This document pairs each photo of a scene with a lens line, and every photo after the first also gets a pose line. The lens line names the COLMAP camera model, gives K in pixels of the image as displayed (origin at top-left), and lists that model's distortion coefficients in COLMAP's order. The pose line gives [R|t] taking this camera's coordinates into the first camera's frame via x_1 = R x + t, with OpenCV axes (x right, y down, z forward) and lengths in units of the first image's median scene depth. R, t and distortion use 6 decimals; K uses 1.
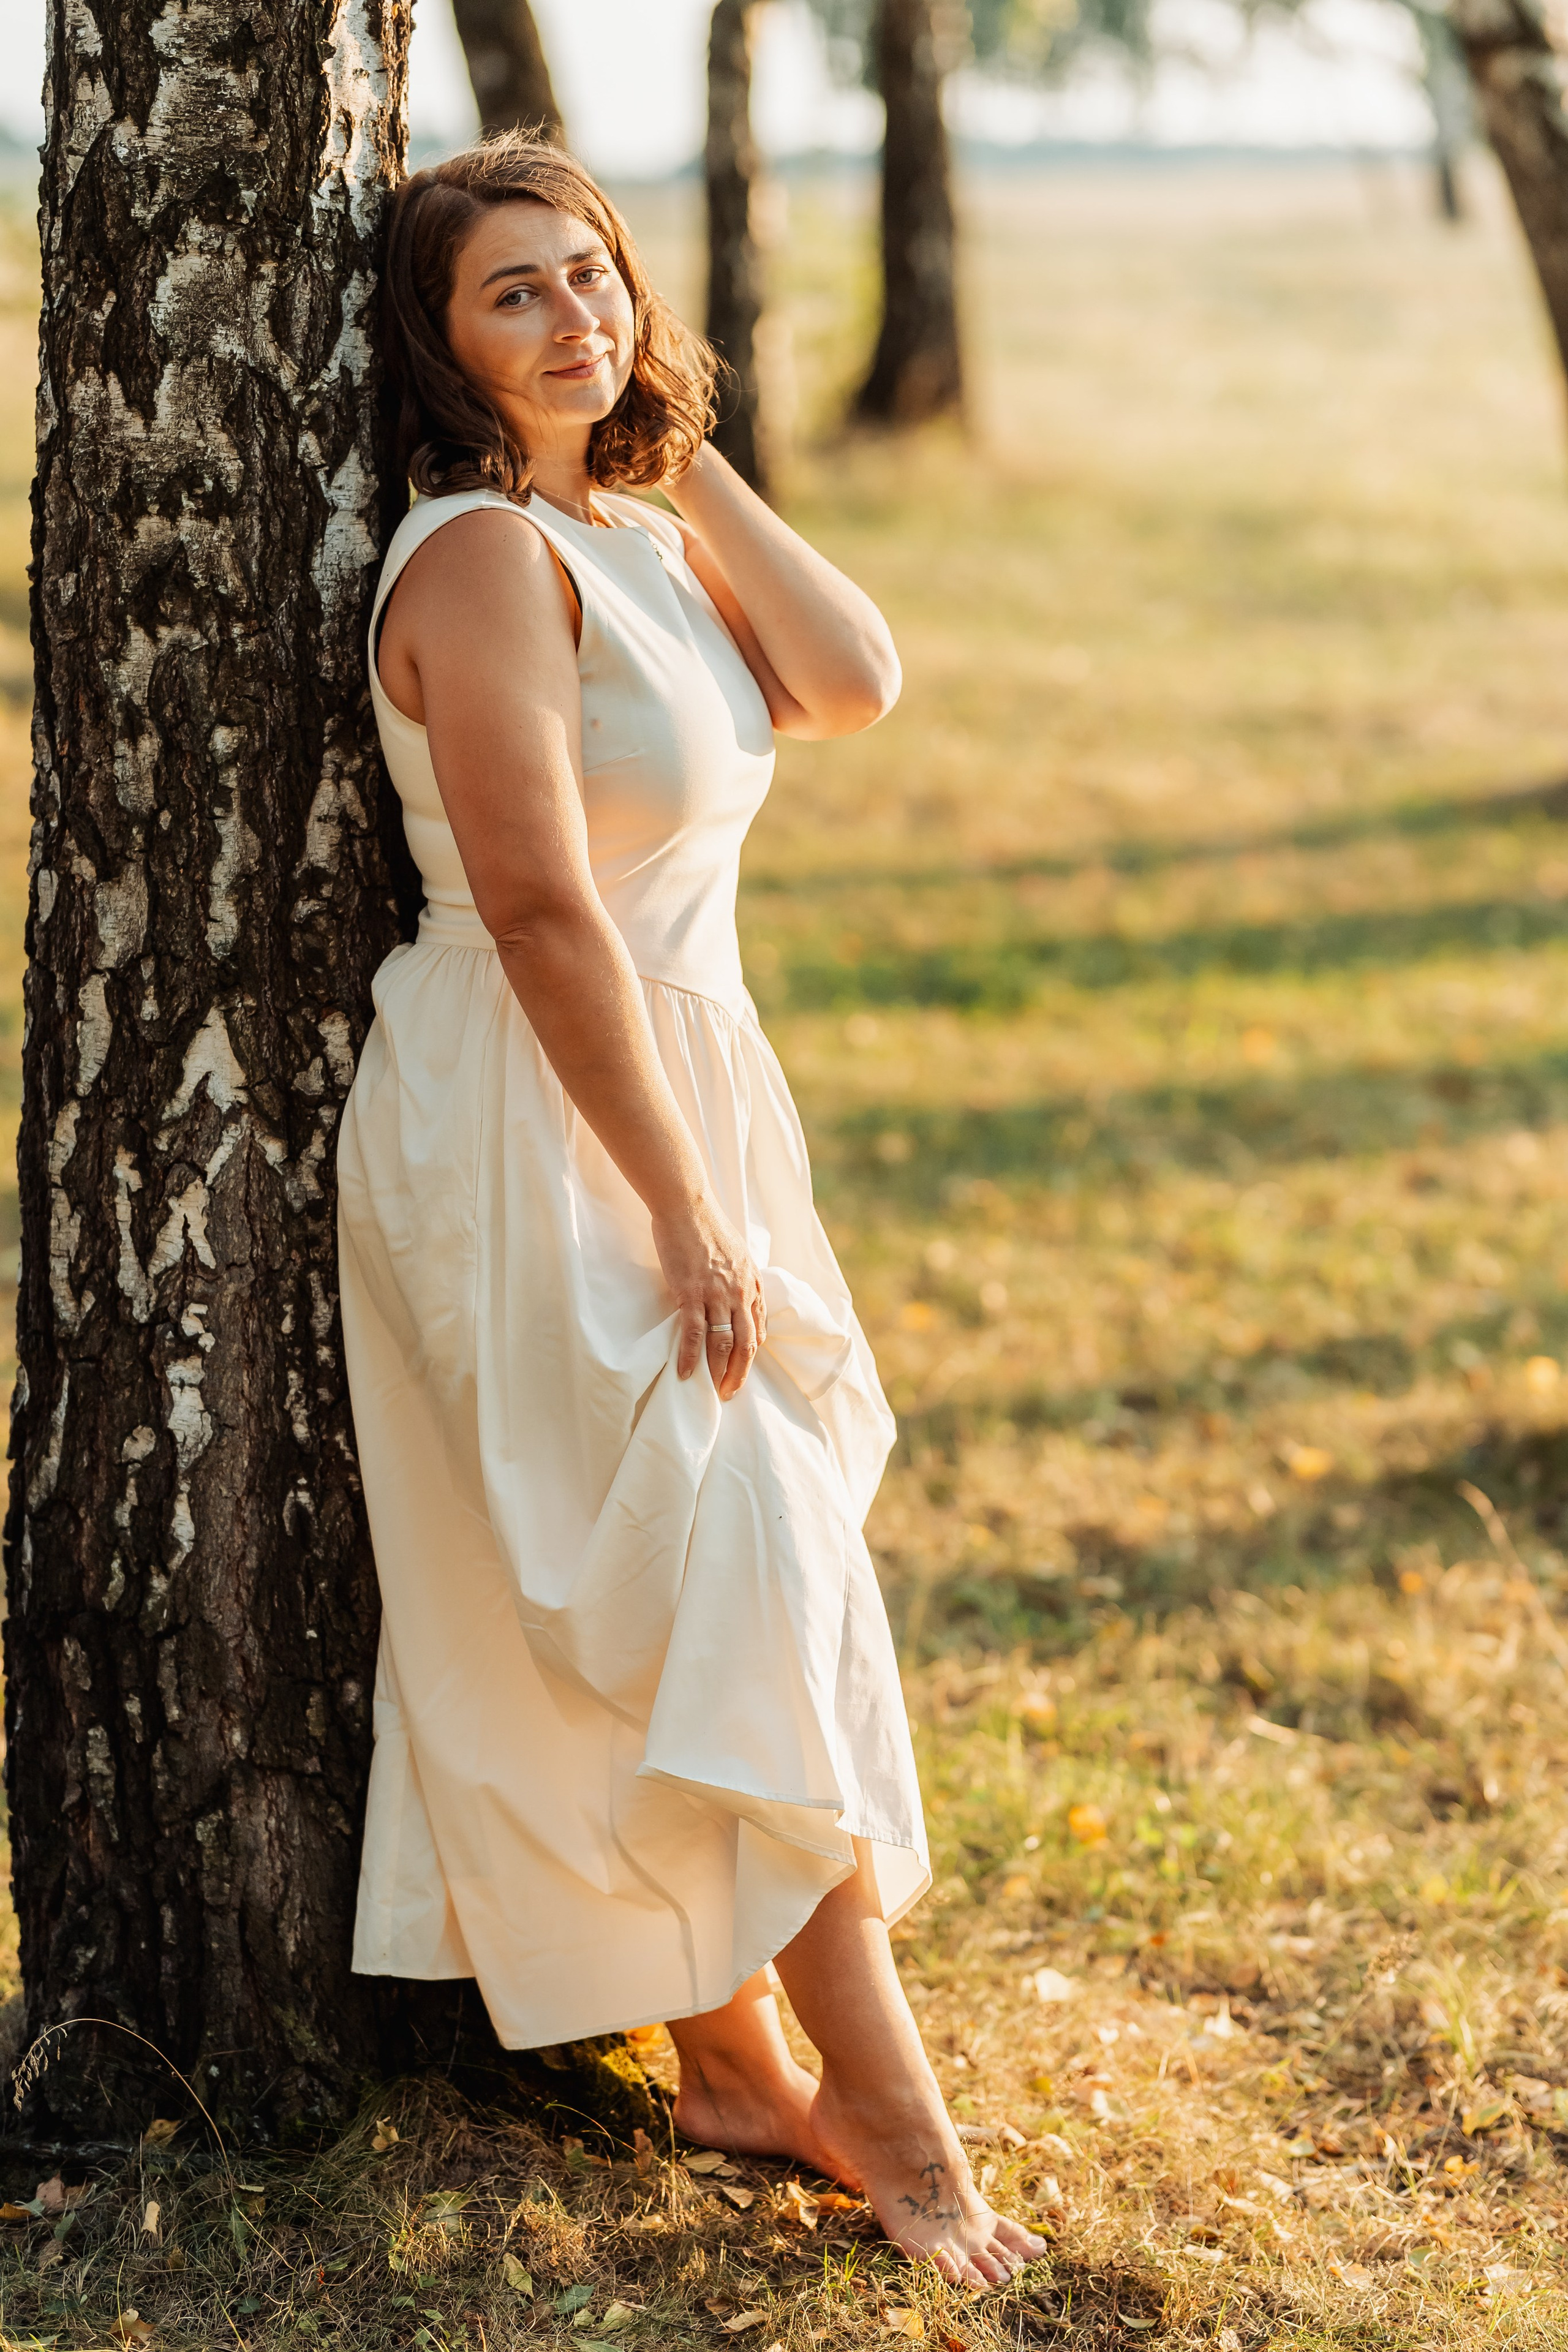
lens RADIAL K [[5018.1, 0, 786.3], [0, 5018.1, 1014.2], [0, 0, 1]] dist [-0.024094, 0.376466]
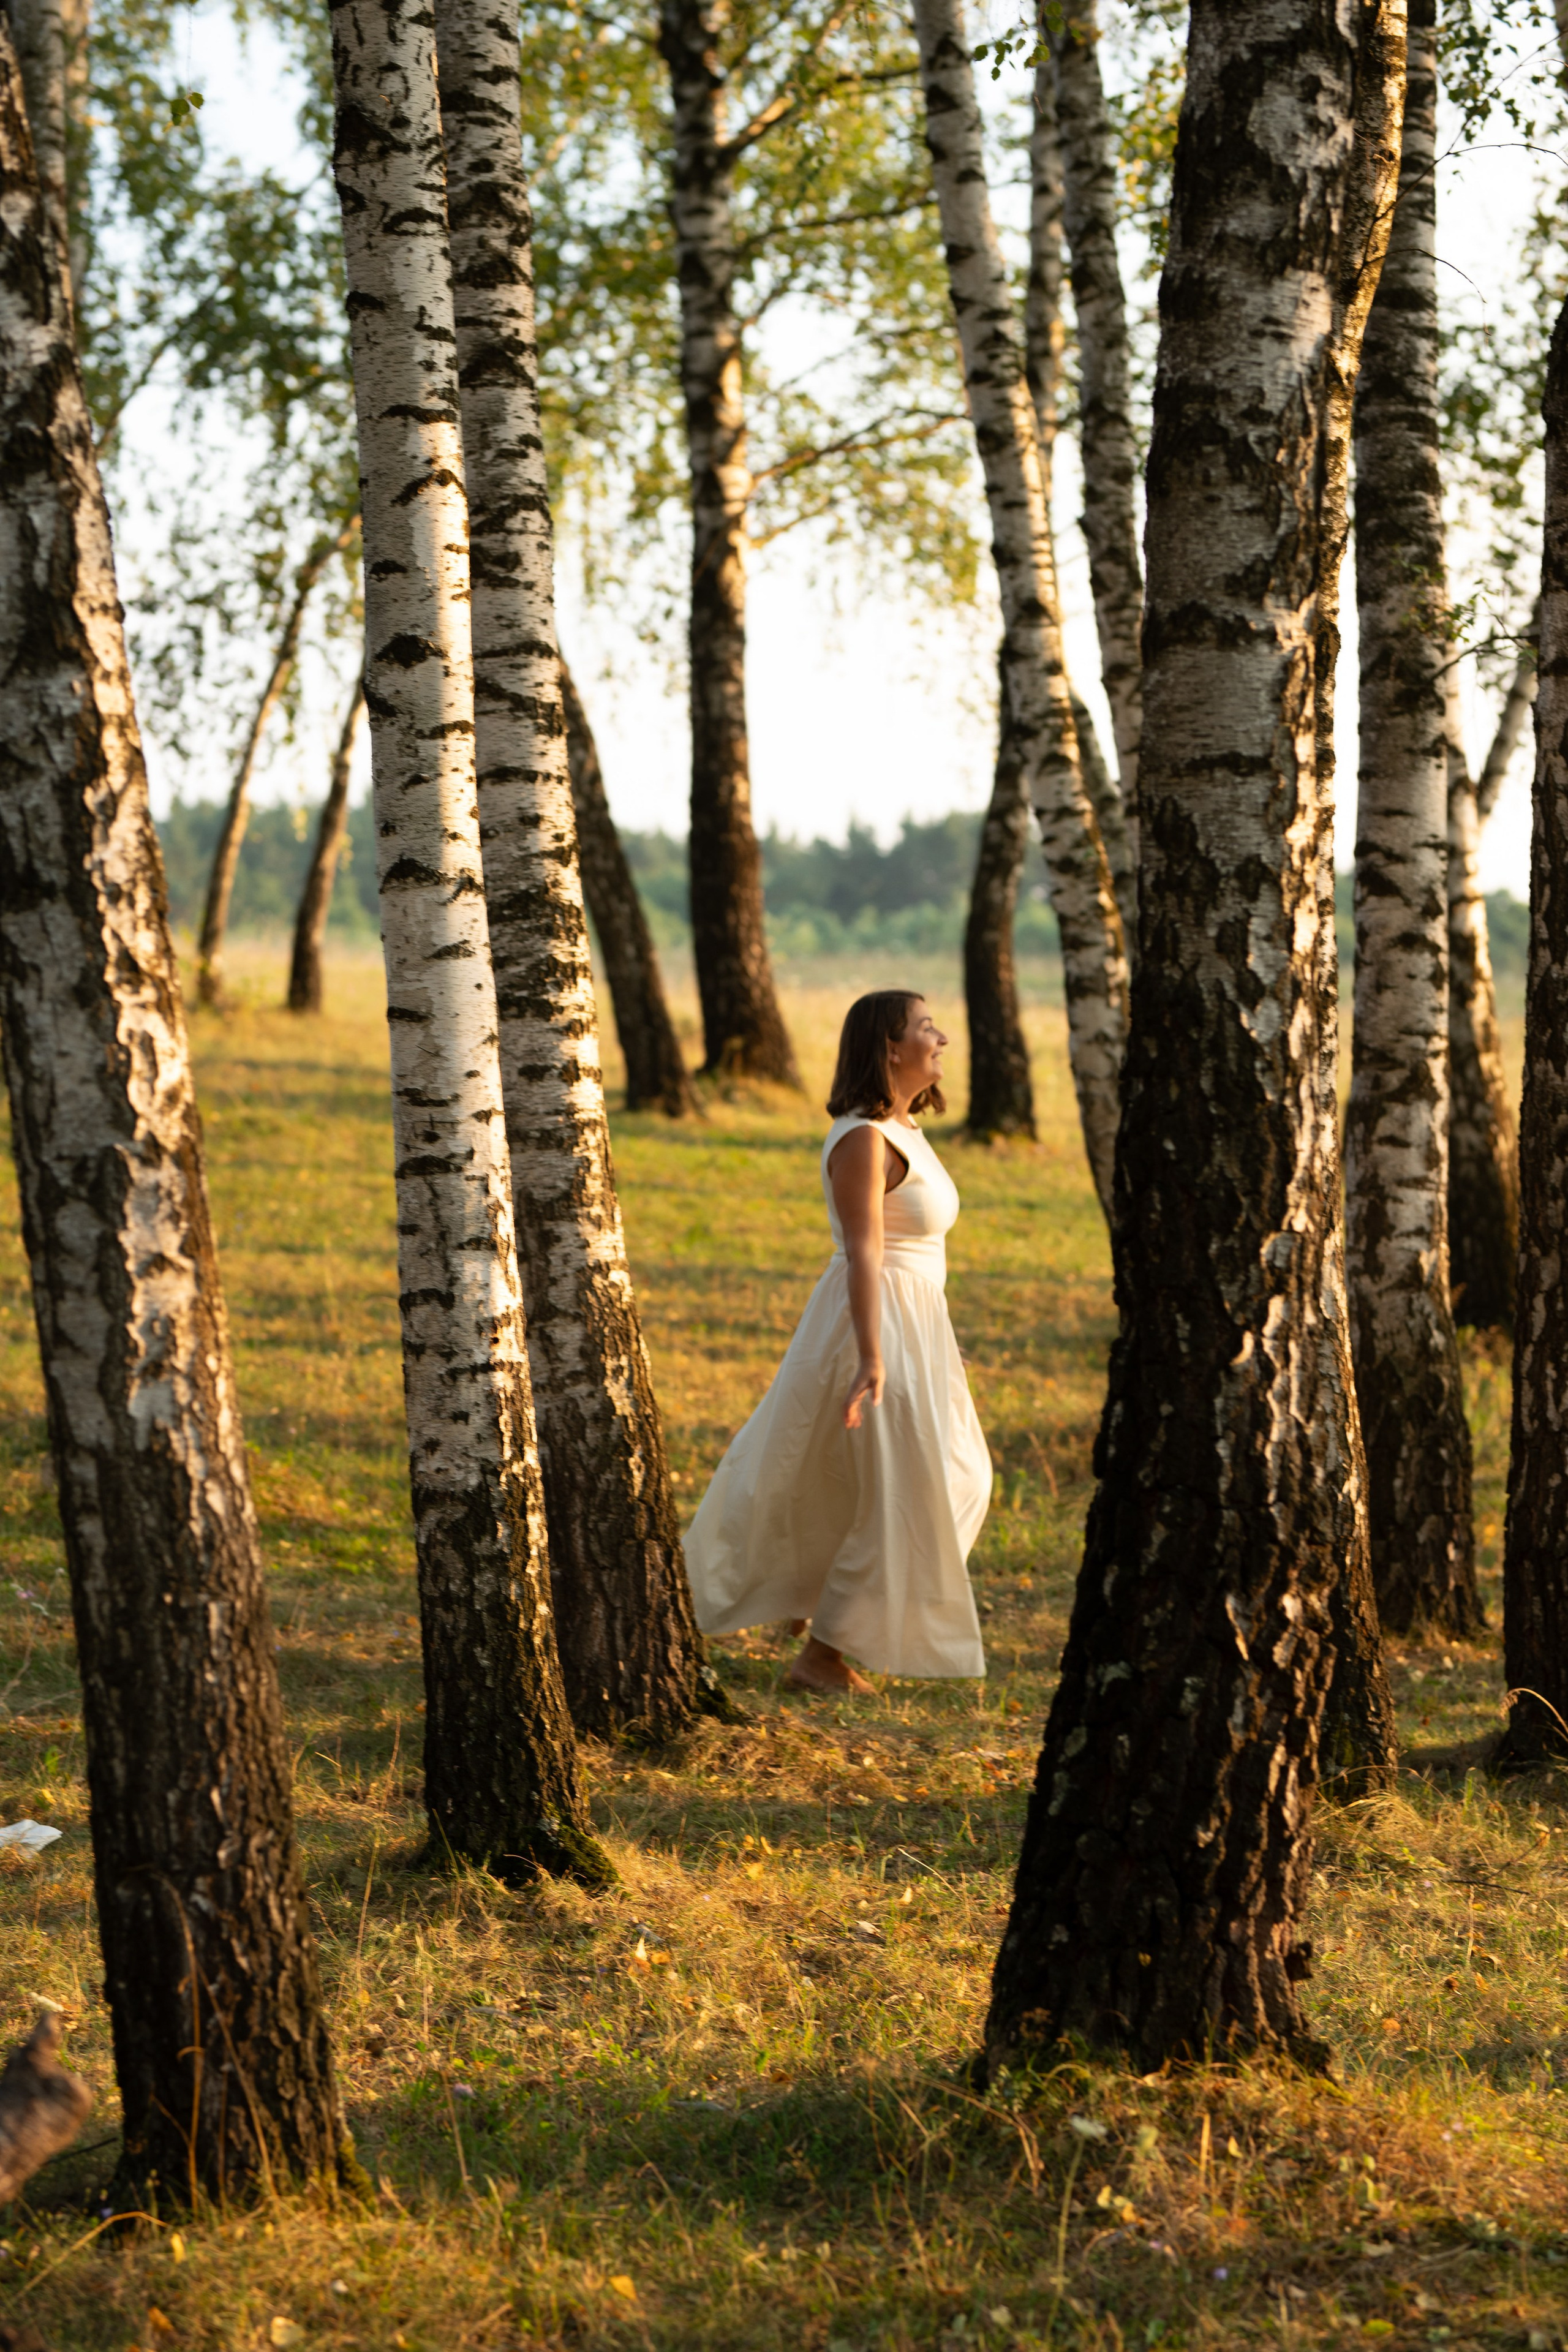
lens RADIAL K [[5586.1, 0, 744.9], [0, 5586.1, 1167.5], [0, 0, 1]] dist [0.003606, -0.425242]
pose [[0.935012, -0.007655, -0.354533, 0.492879], [-0.041278, 0.990621, -0.130251, 0.316047], [0.352205, 0.136421, 0.925927, -1.785332]]
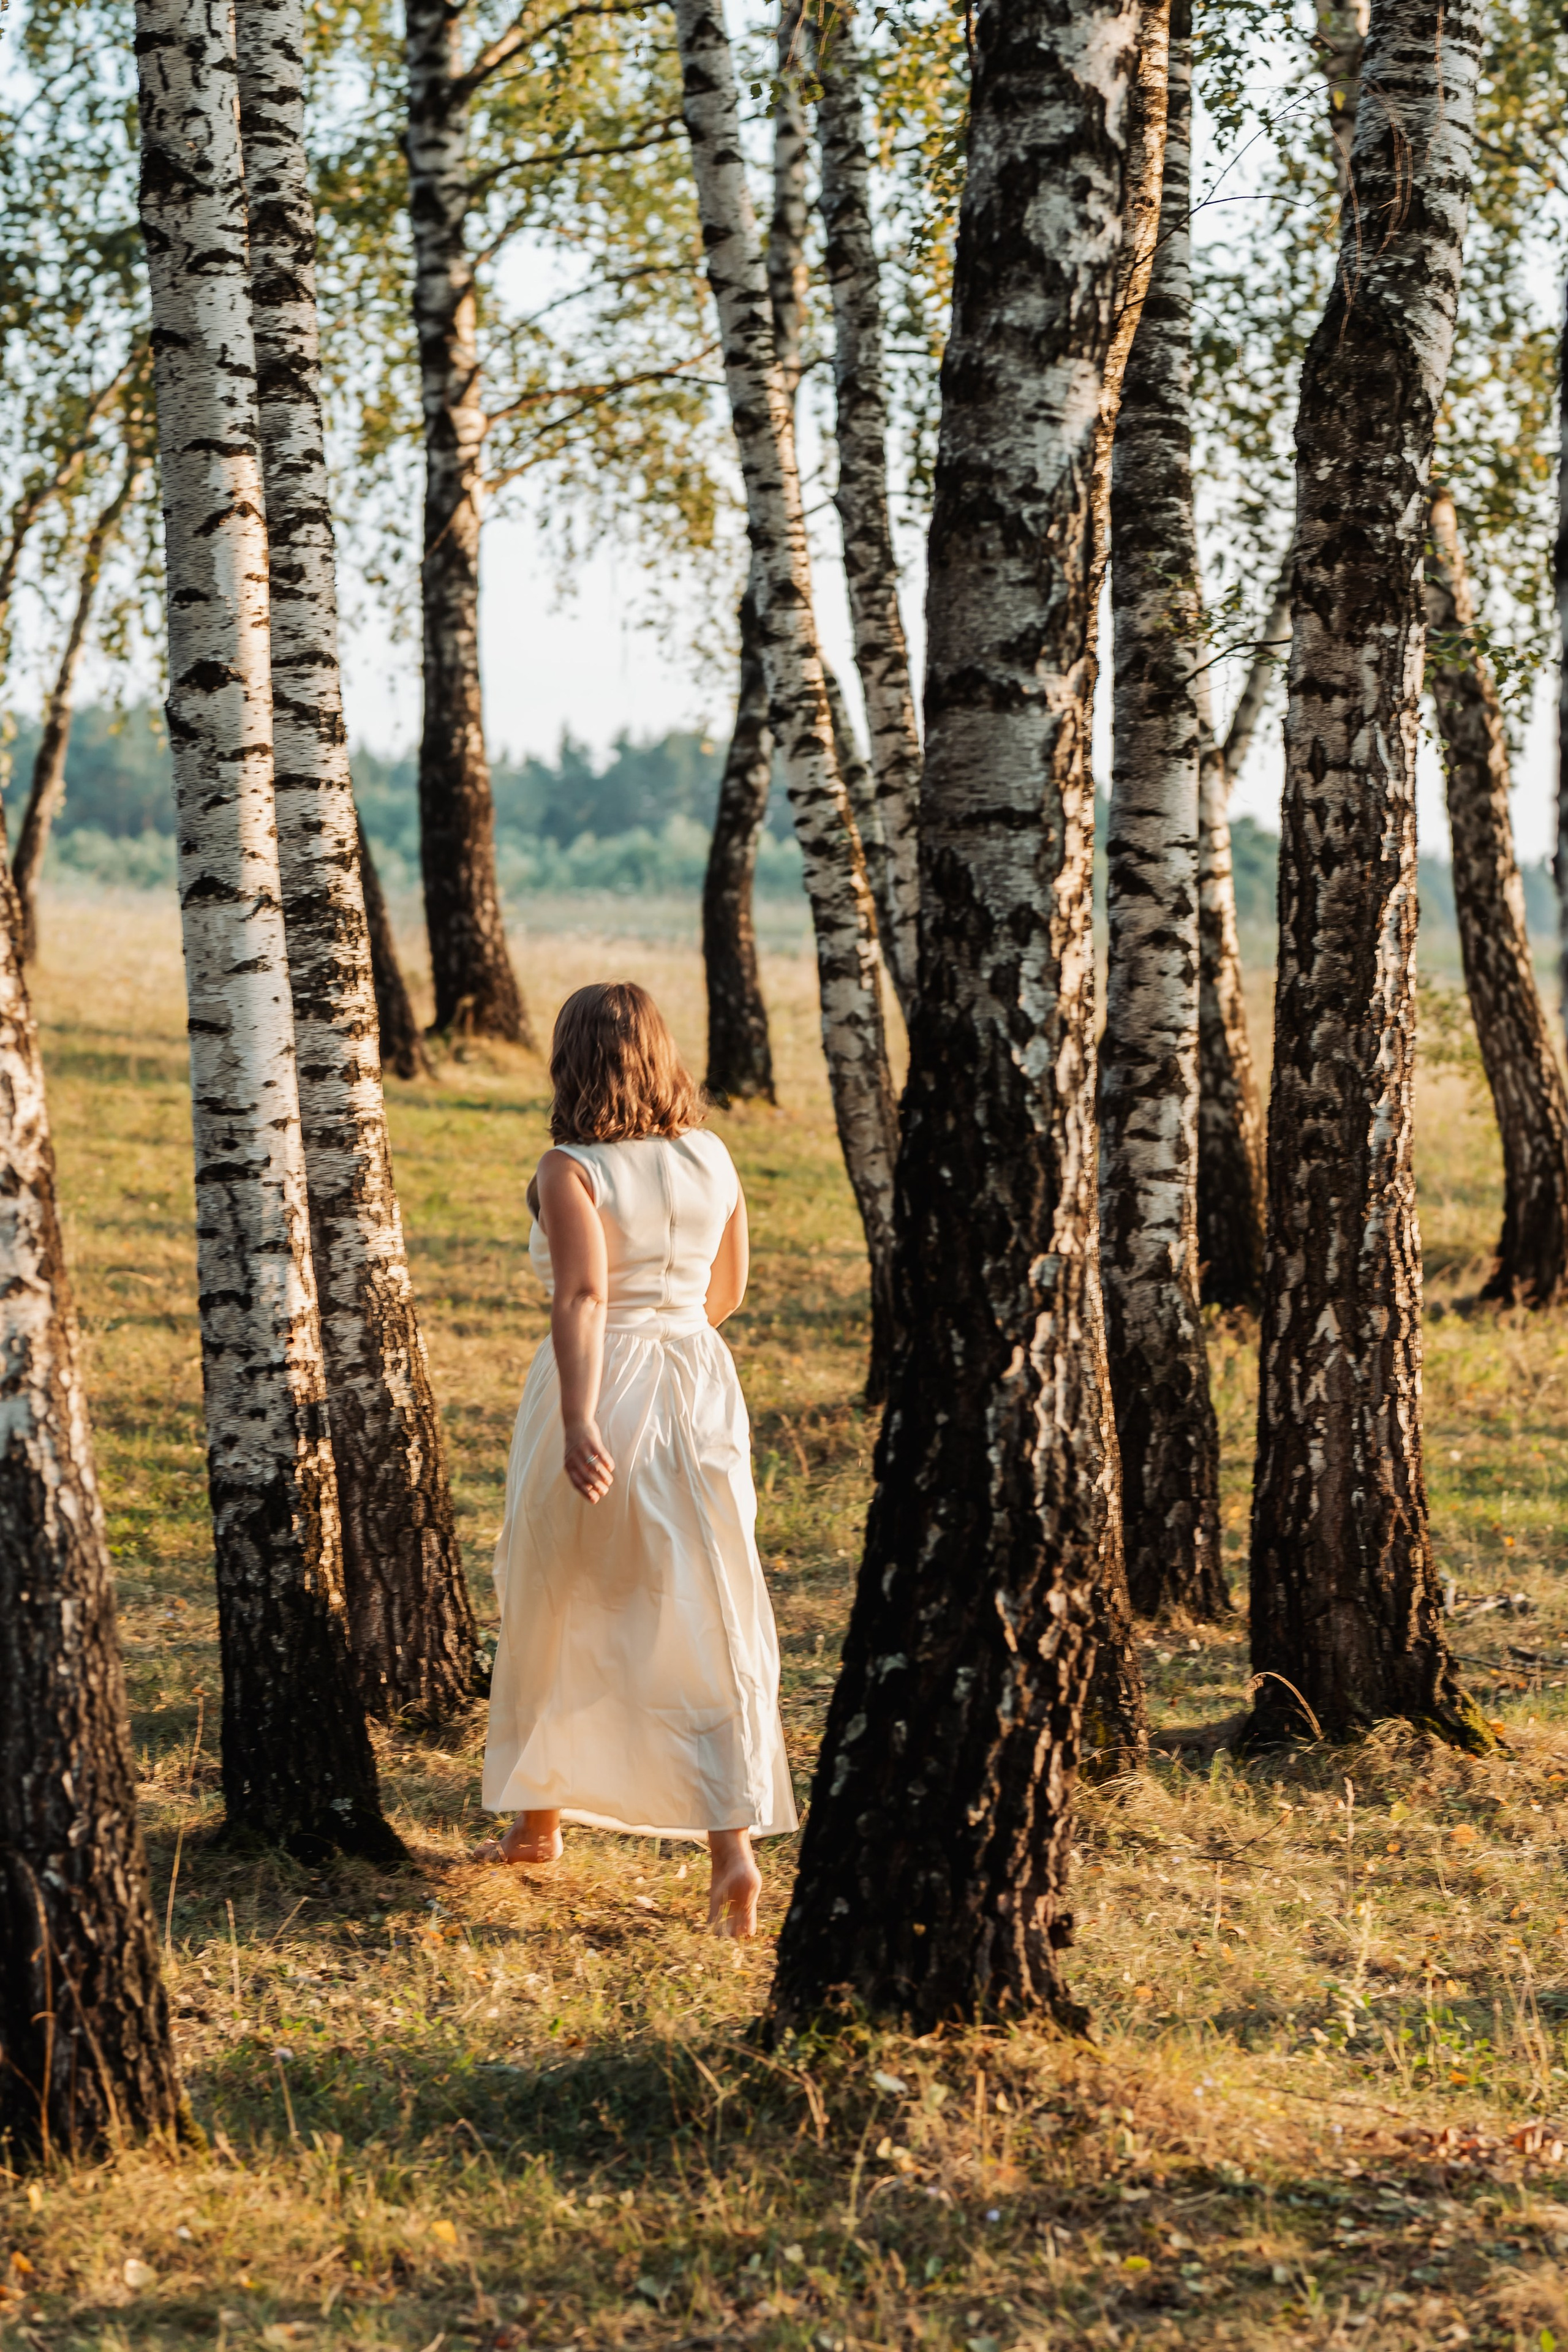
lens RADIAL K [[6041.2, 0, 818.0], [0, 6041.2, 1071.5], [0, 0, 1]] dist [-0.007746, 0.184986]
pose [[0.955946, -0.002723, -0.293528, 0.563905], [-0.038864, 0.989980, -0.135751, 0.320759], [0.290957, 0.141179, 0.946262, -2.111140]]
